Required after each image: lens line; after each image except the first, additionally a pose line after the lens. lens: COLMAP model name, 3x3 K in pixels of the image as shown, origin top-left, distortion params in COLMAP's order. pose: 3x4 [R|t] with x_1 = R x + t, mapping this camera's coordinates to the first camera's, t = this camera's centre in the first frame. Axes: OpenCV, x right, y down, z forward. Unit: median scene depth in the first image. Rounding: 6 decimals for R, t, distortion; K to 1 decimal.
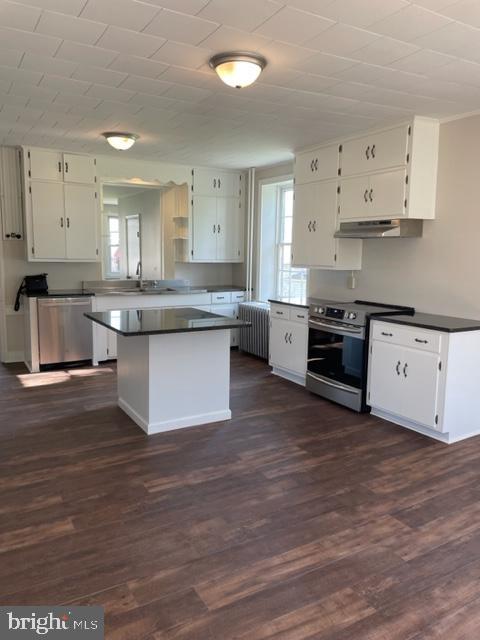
lens RADIAL K [[480.8, 0, 240.0], [0, 480.8, 320.0], [0, 0, 1]] dist [0.080257, -0.110461]
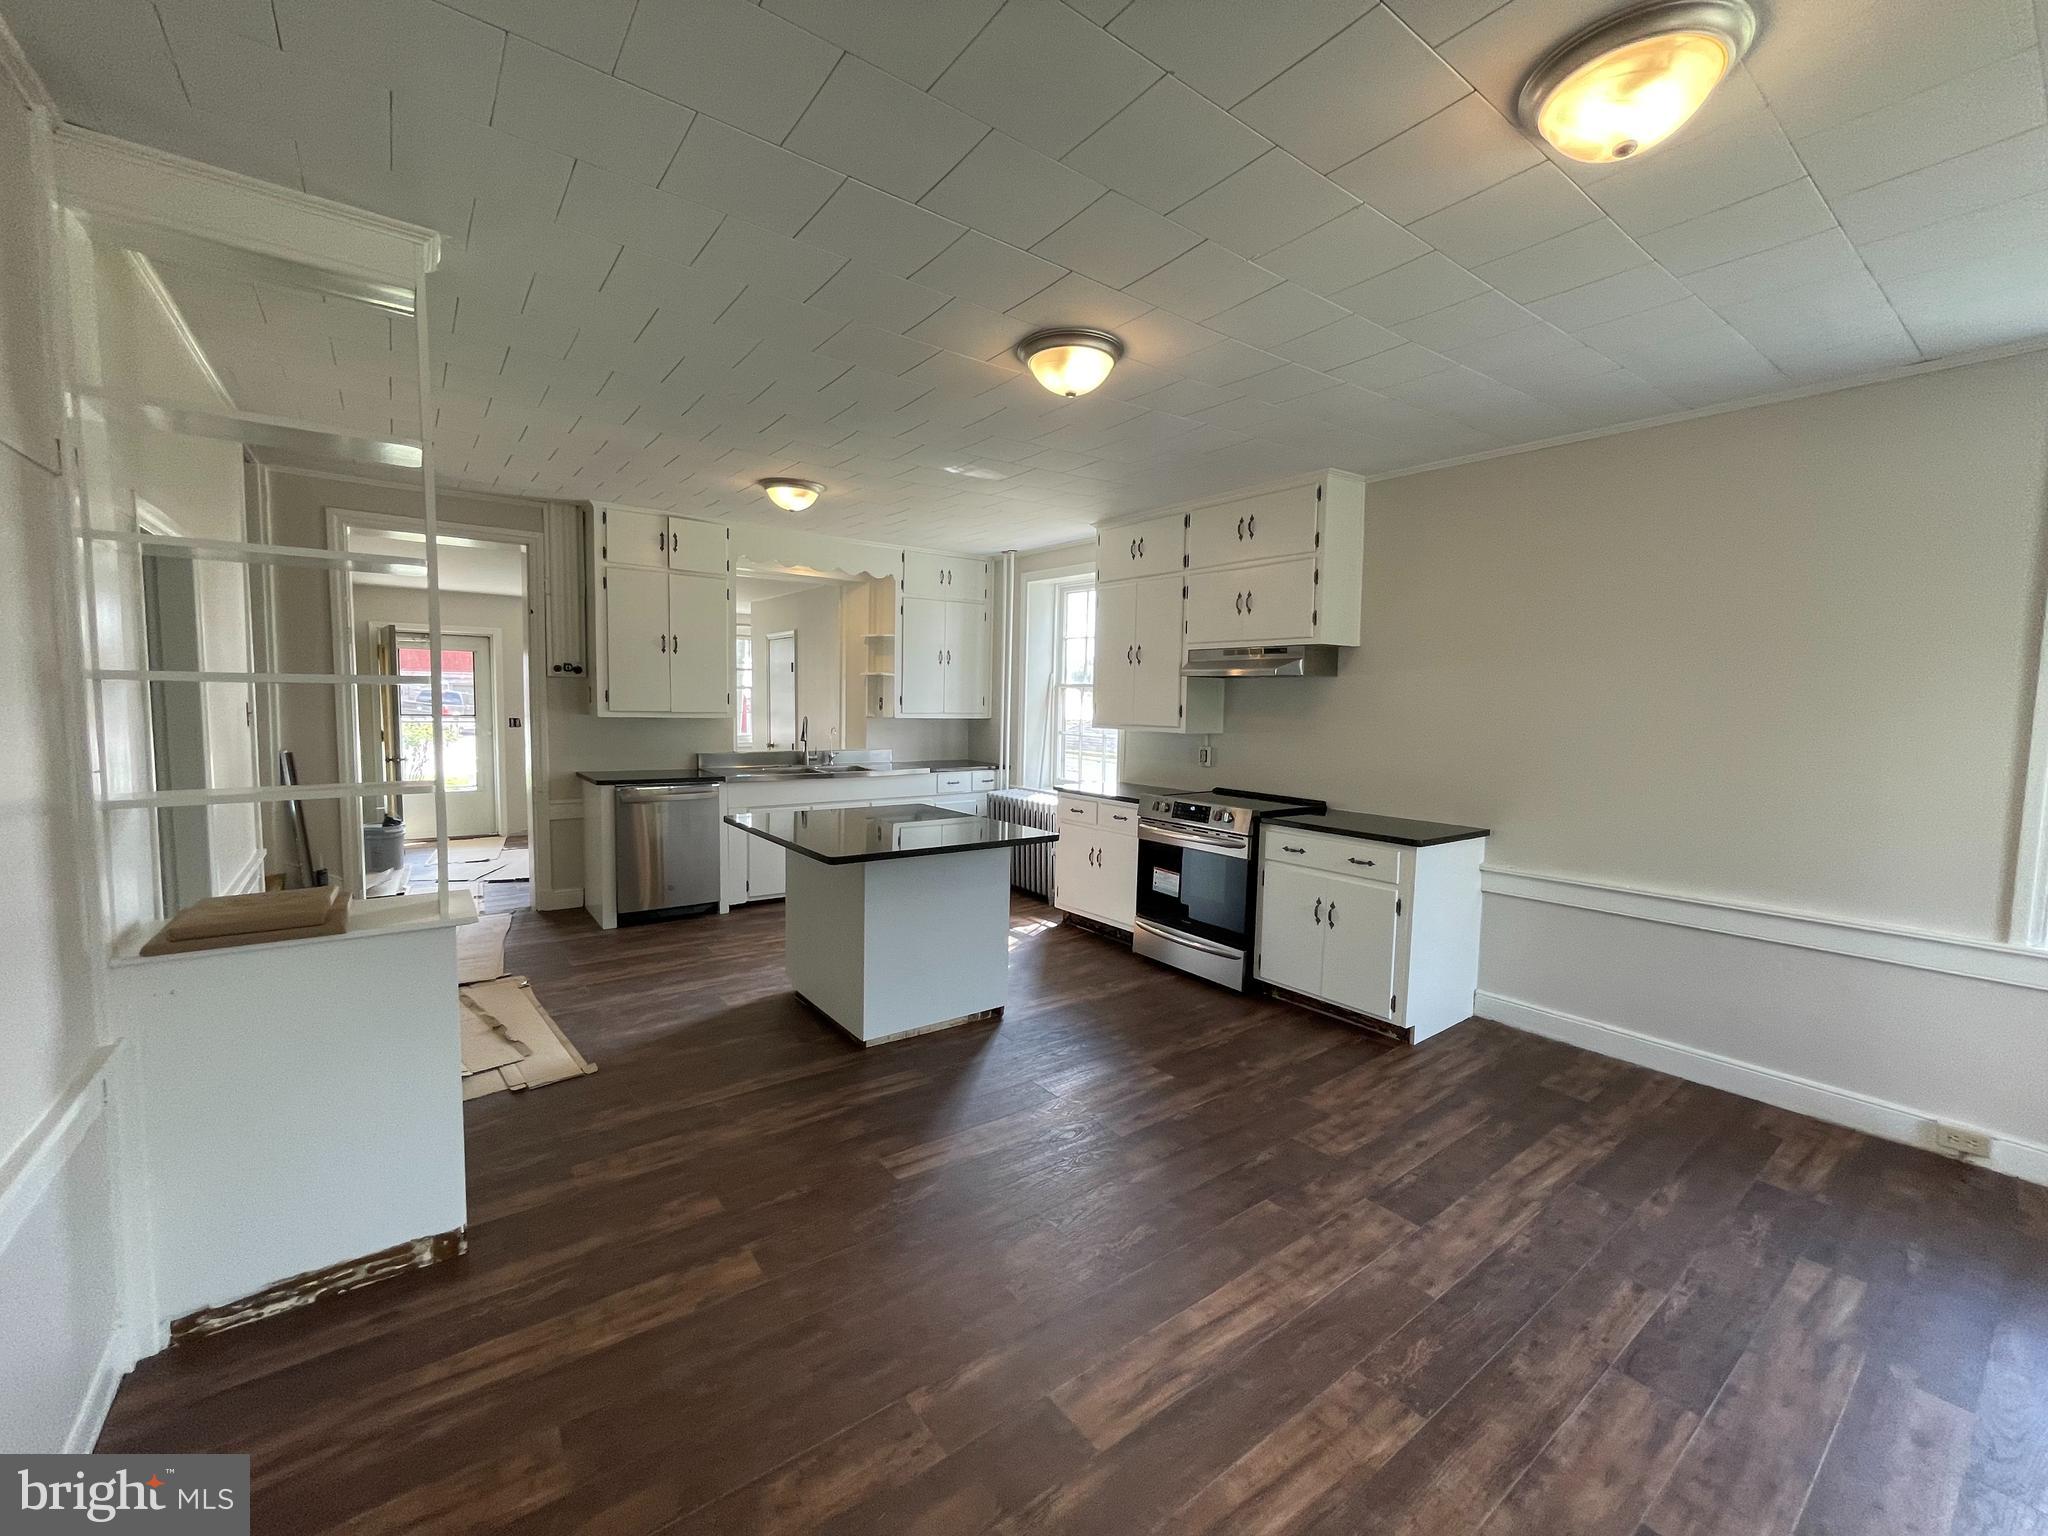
lens RADIAL K [[834.6, 0, 1023.9], [0, 834.6, 775.5], [0, 0, 1]] dist [-0.000708, -0.000017]
pose [[0.993842, -0.004579, 0.110709, -0.106329], [0.010014, 0.998769, -0.048581, -0.012192], [-0.110351, 0.049391, 0.992665, 0.079972]]
